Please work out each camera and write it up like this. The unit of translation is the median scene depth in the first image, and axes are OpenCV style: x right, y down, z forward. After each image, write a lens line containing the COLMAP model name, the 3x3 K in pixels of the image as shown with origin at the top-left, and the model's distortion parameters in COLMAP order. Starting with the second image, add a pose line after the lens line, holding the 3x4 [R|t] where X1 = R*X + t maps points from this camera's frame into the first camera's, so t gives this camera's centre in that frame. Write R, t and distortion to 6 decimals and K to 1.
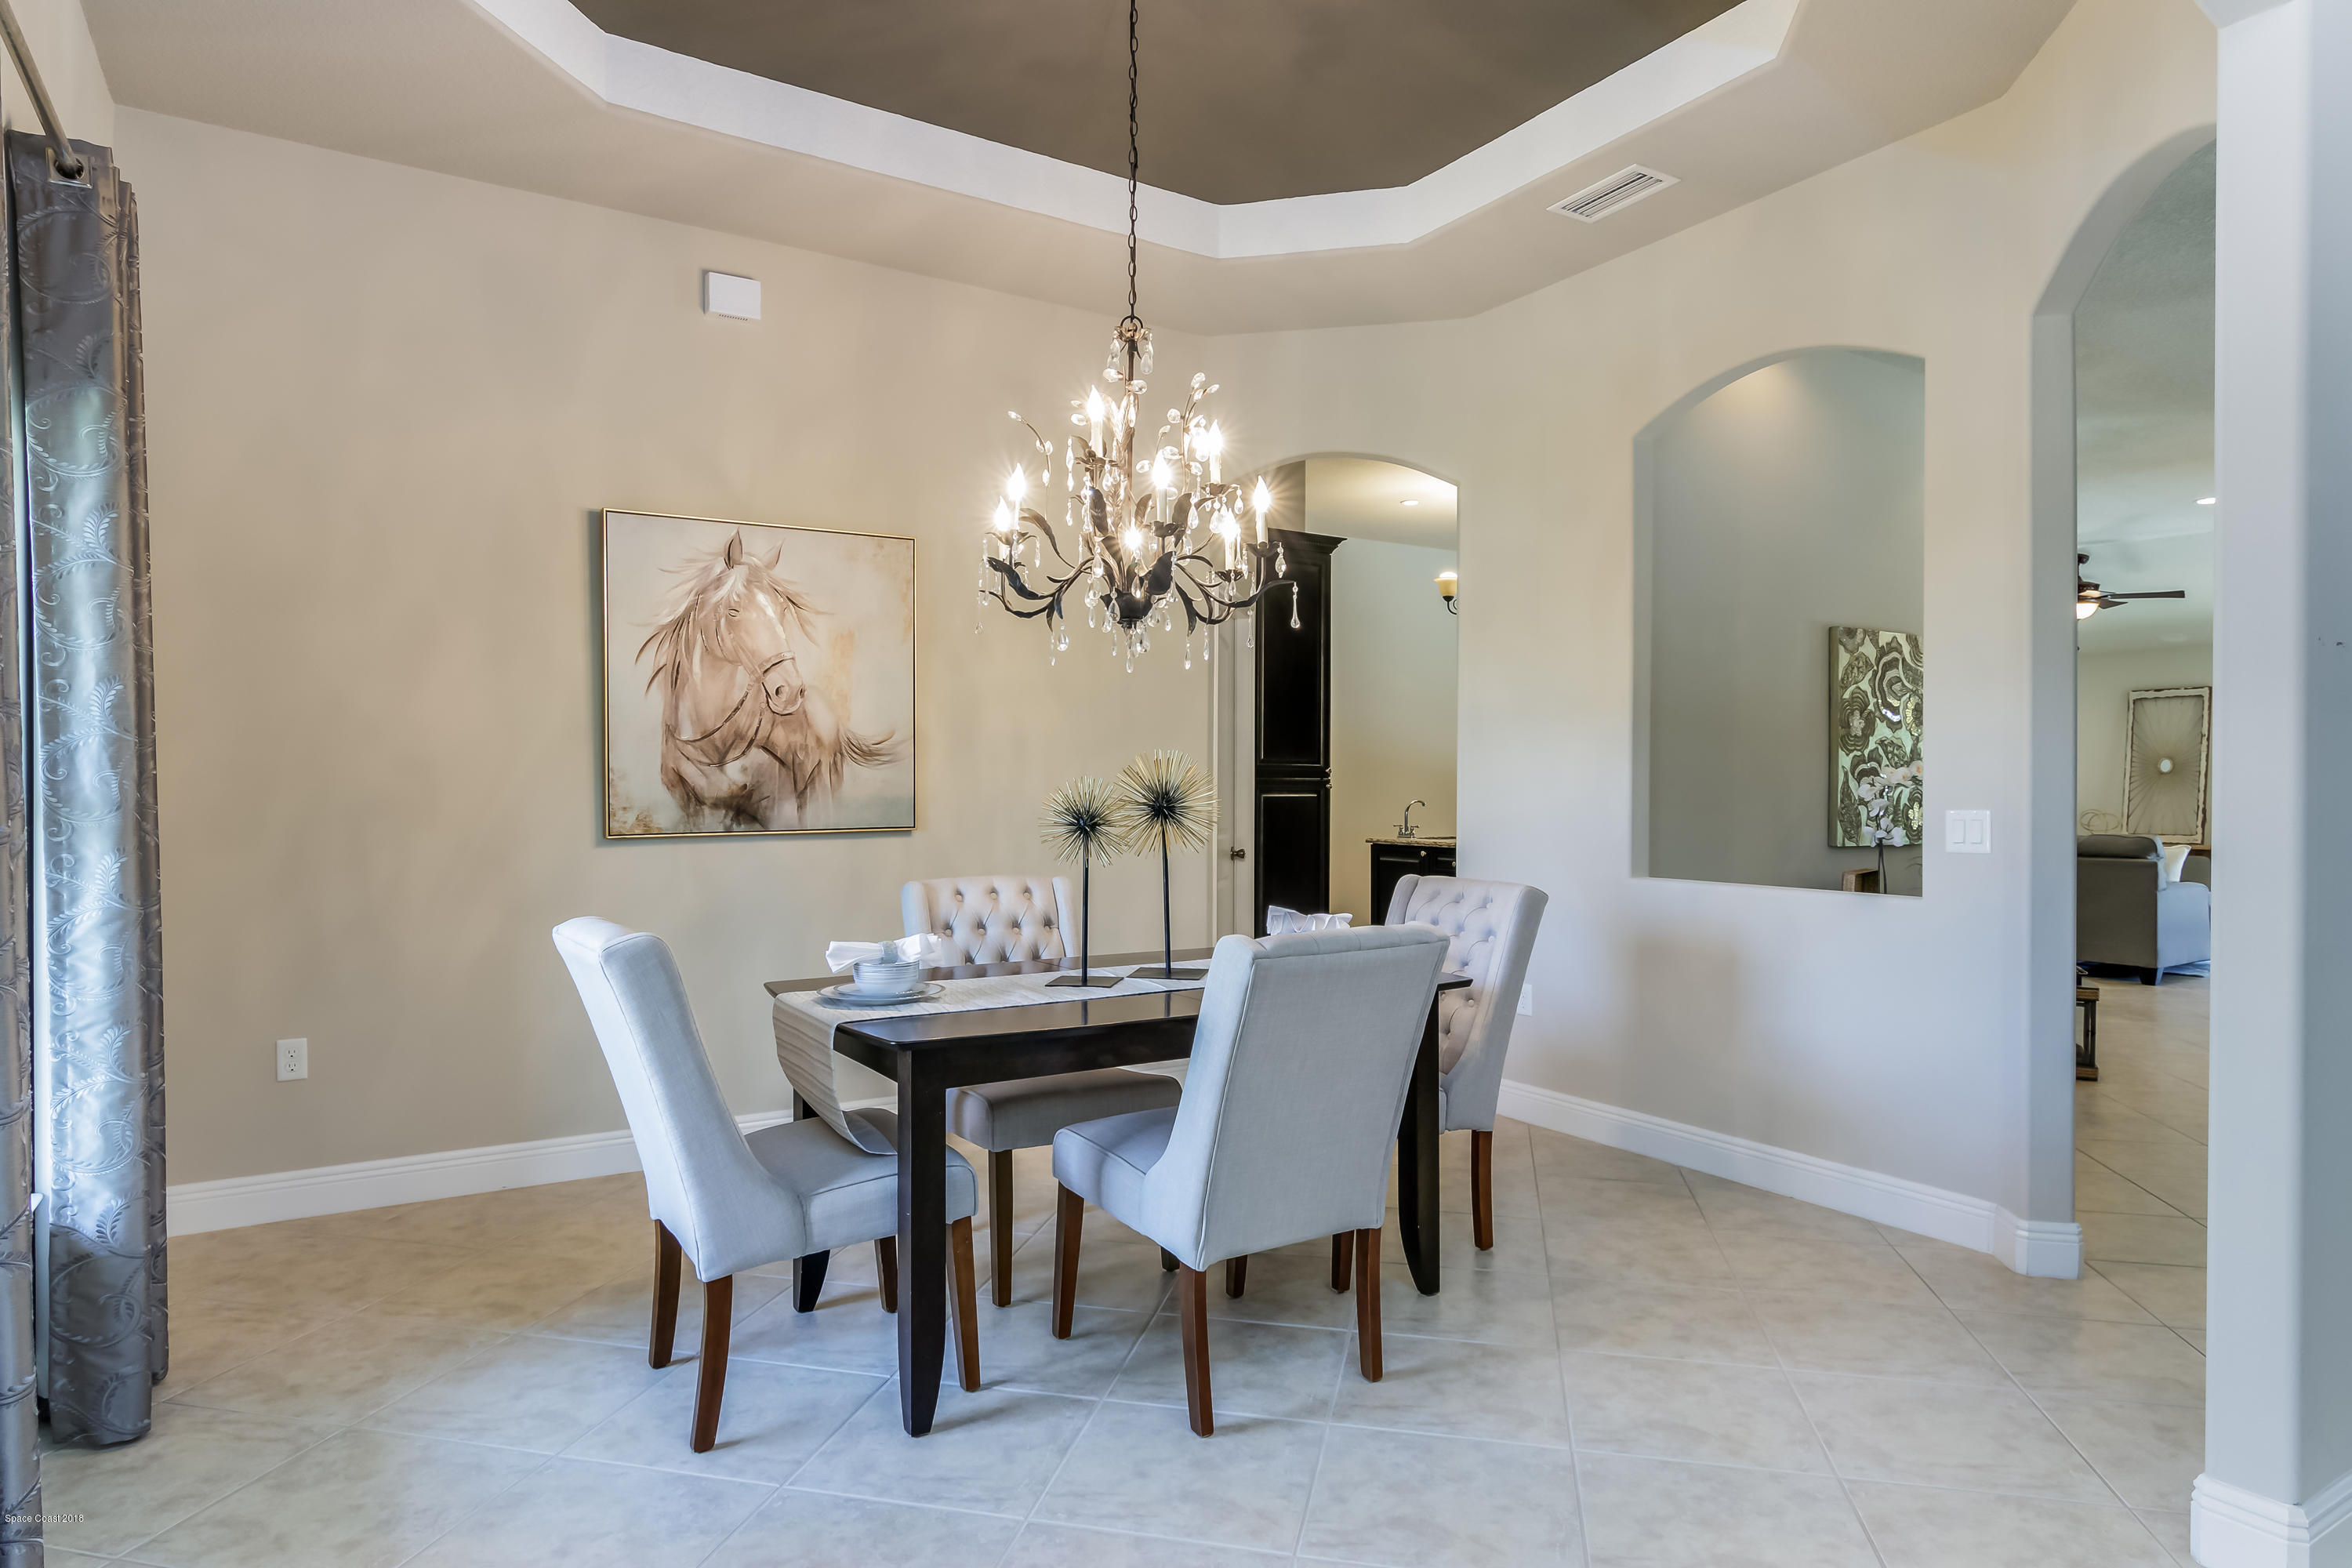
lens RADIAL K [[1323.4, 0, 1178.2], [0, 1323.4, 800.3], [0, 0, 1]] dist [-0.016046, -0.000084]
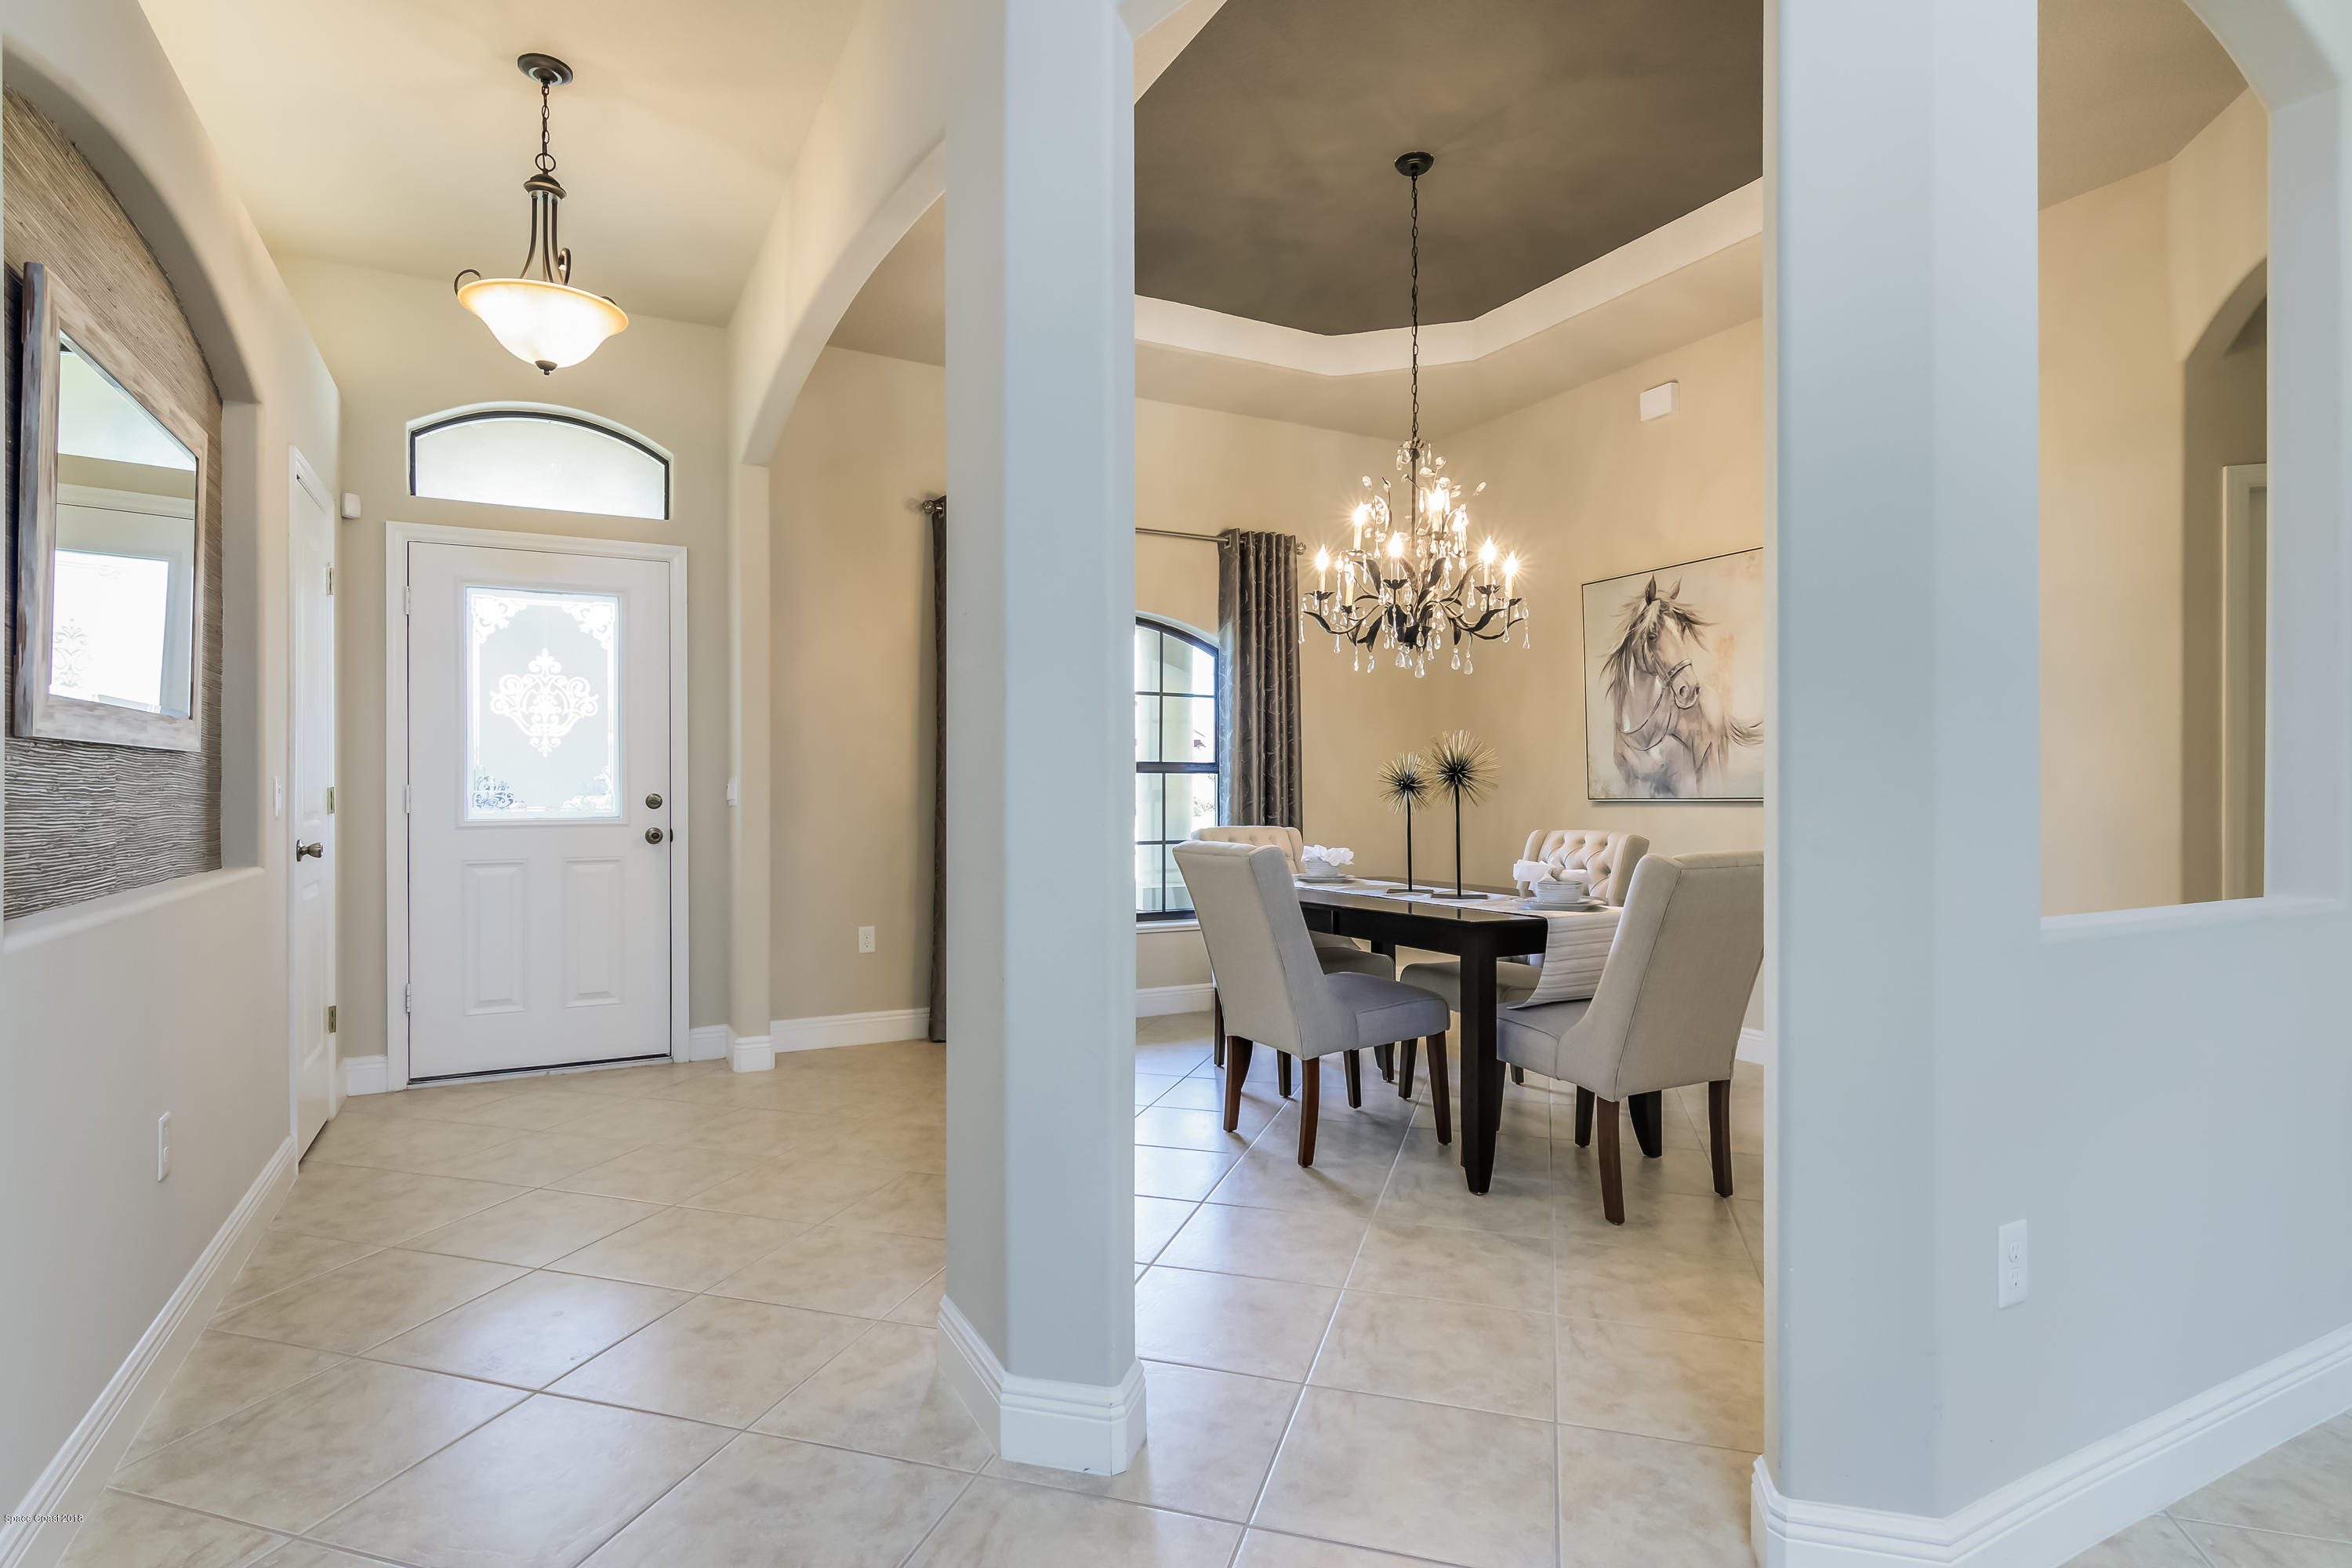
lens RADIAL K [[1209.9, 0, 1176.6], [0, 1209.9, 778.5], [0, 0, 1]] dist [-0.012305, 0.005211]
pose [[-0.061031, -0.006049, -0.998118, 1.016097], [-0.004309, 0.999974, -0.005796, 0.014066], [0.998127, 0.003947, -0.061056, 0.641684]]
